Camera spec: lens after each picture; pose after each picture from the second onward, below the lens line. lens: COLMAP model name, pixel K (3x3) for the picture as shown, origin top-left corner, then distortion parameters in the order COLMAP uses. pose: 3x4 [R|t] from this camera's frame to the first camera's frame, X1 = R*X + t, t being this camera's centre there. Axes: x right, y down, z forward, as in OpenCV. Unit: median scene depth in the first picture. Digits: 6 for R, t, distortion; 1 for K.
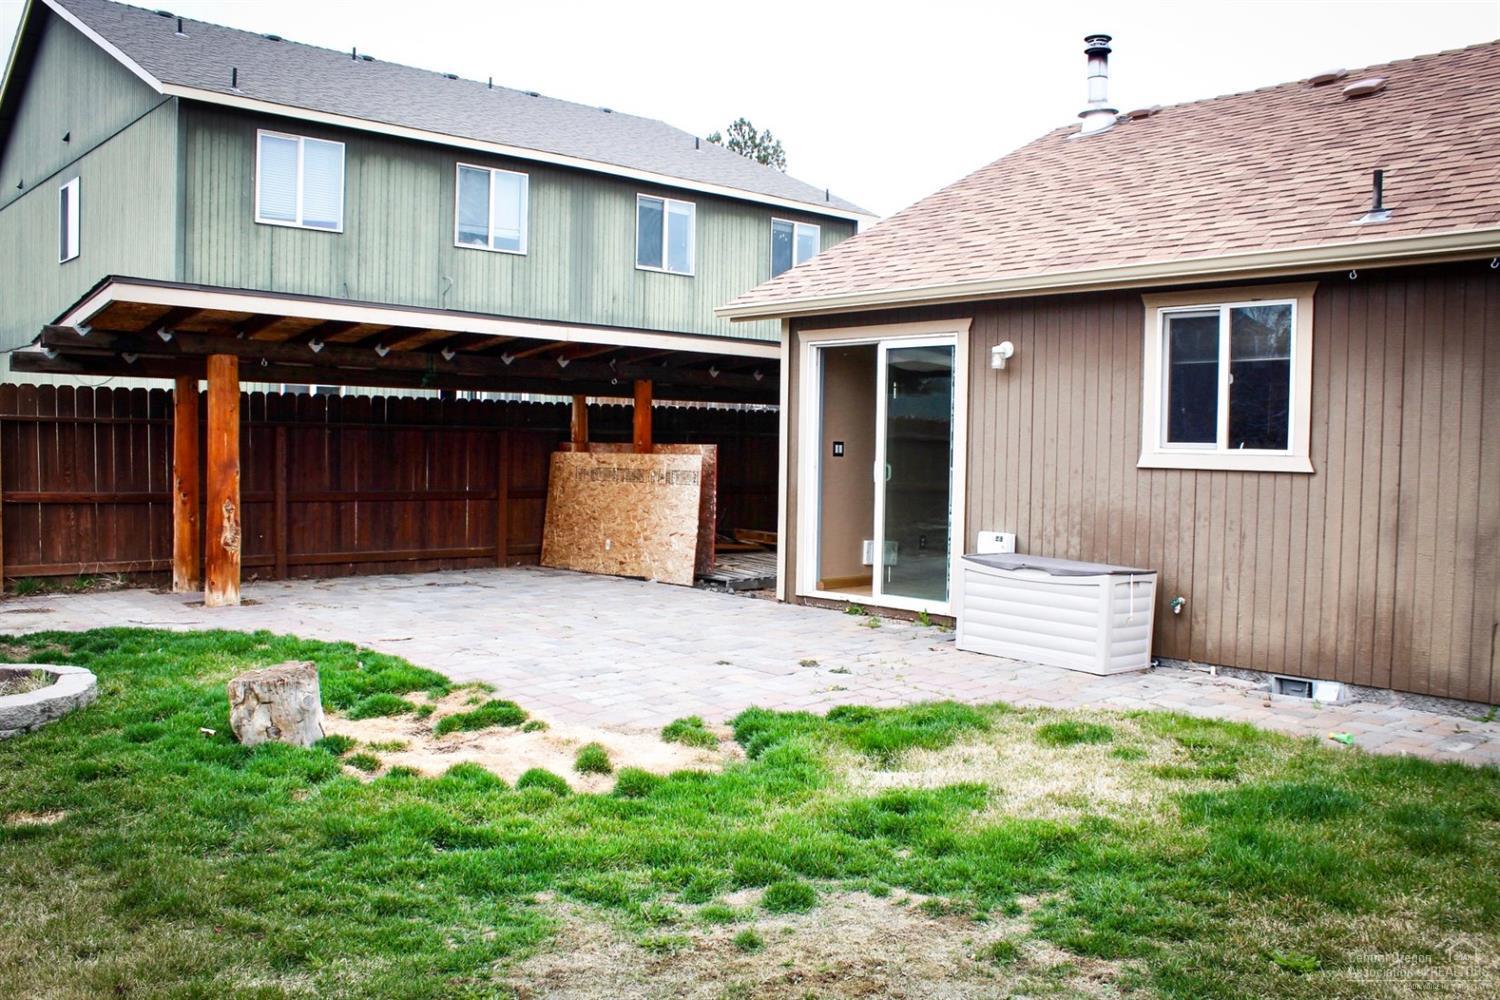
lens RADIAL K [[1235.6, 0, 750.0], [0, 1235.6, 500.0], [0, 0, 1]] dist [-0.140538, 0.175324]
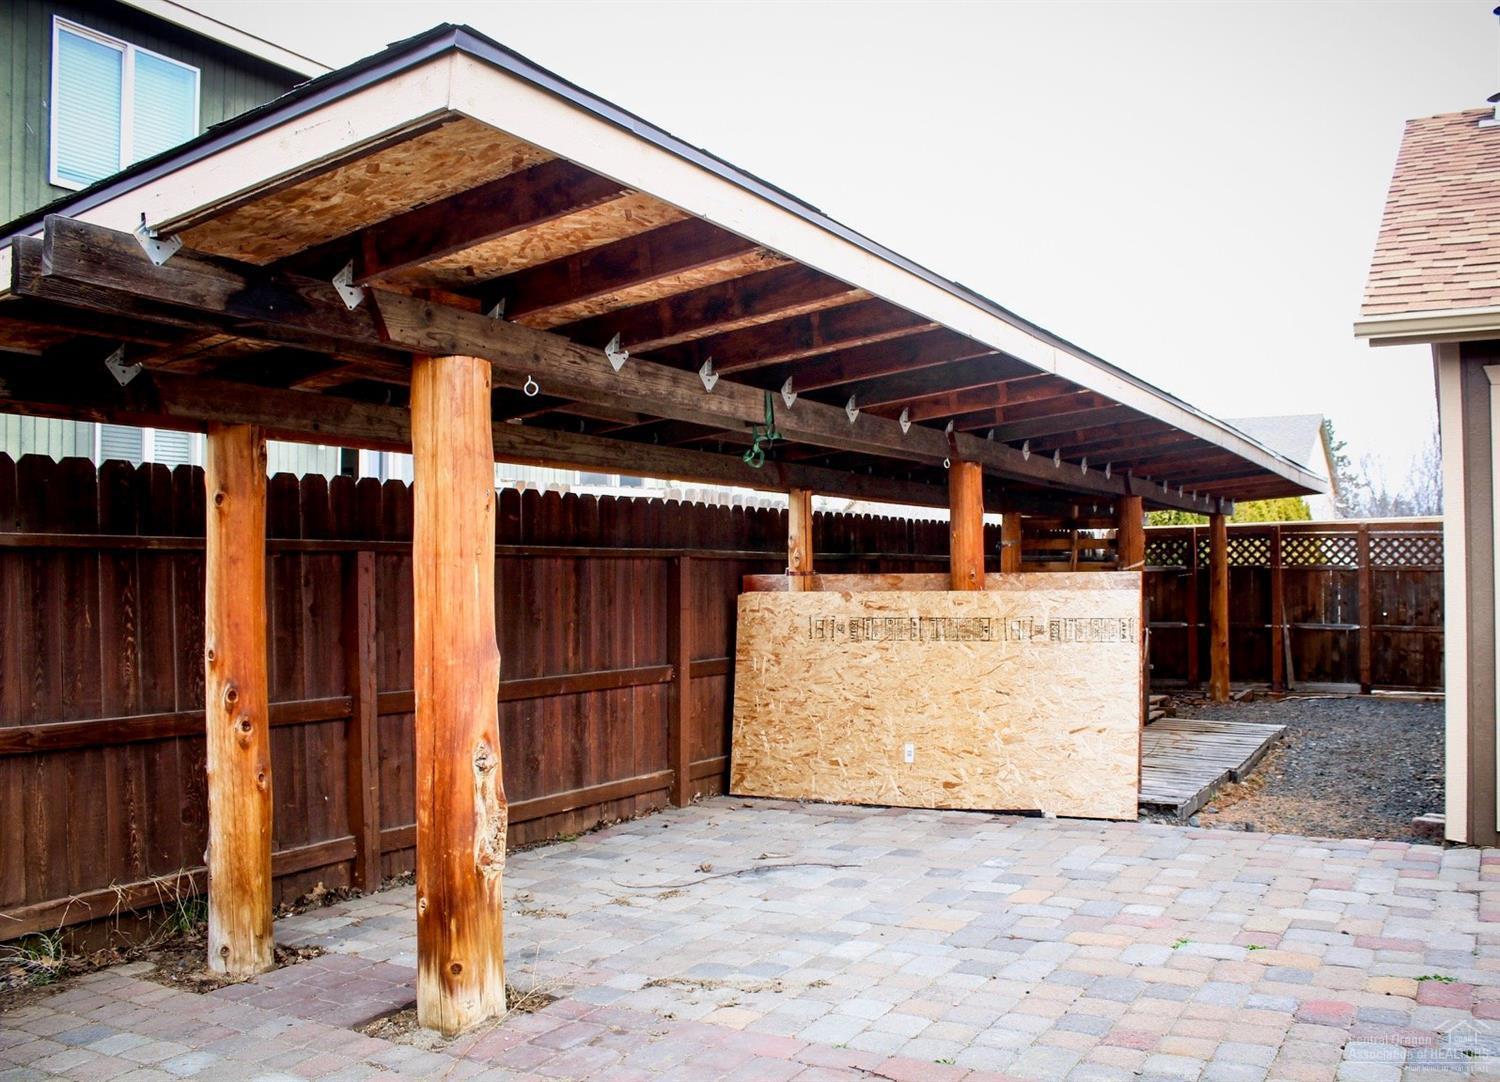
lens RADIAL K [[1289.9, 0, 752.7], [0, 1289.9, 564.6], [0, 0, 1]] dist [-0.138012, 0.117709]
pose [[0.938016, -0.021481, 0.345925, -0.390984], [0.039356, 0.998223, -0.044734, -0.027164], [-0.344350, 0.055575, 0.937195, 0.476398]]
